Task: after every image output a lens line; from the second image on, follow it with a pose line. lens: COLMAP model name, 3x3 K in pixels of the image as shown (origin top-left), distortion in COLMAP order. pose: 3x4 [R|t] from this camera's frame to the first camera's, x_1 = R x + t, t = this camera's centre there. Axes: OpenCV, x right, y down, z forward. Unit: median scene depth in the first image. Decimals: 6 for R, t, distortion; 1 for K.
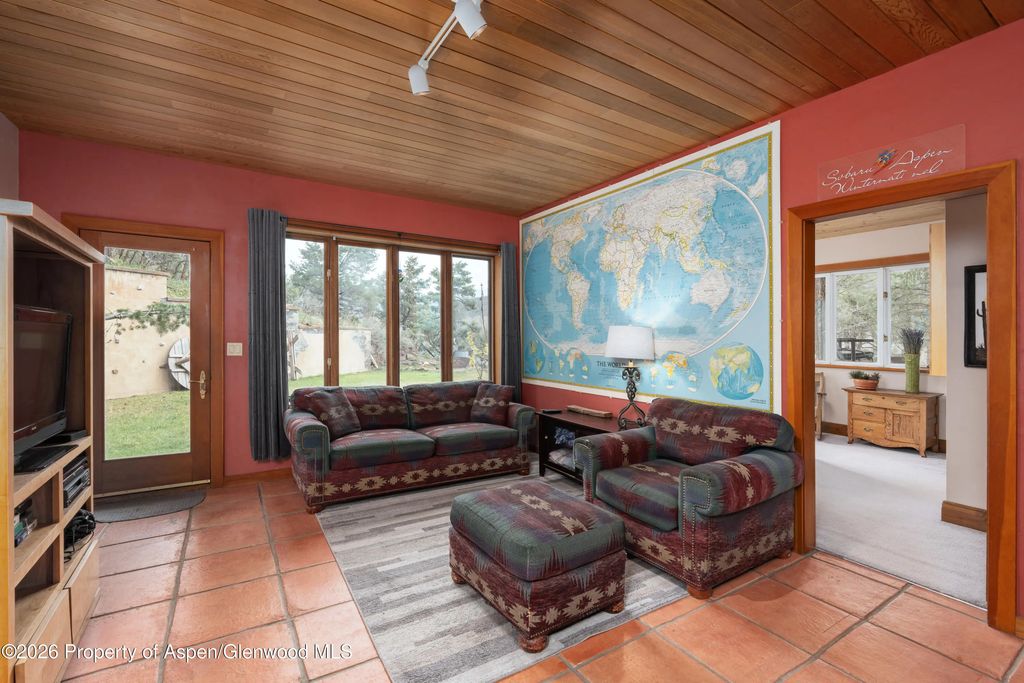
lens RADIAL K [[455.8, 0, 512.0], [0, 455.8, 341.5], [0, 0, 1]] dist [-0.000965, -0.000126]
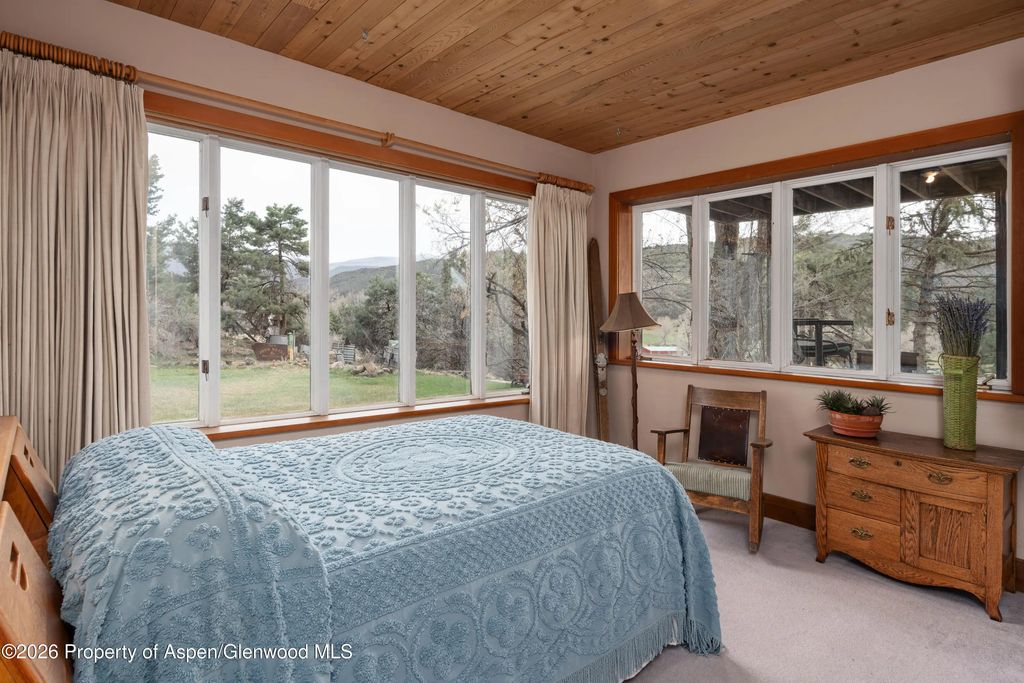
lens RADIAL K [[545.9, 0, 515.2], [0, 545.9, 328.7], [0, 0, 1]] dist [0.004087, 0.000649]
pose [[0.987285, 0.003787, 0.158913, 0.371570], [-0.005666, 0.999919, 0.011372, -0.000430], [-0.158857, -0.012128, 0.987227, 0.534602]]
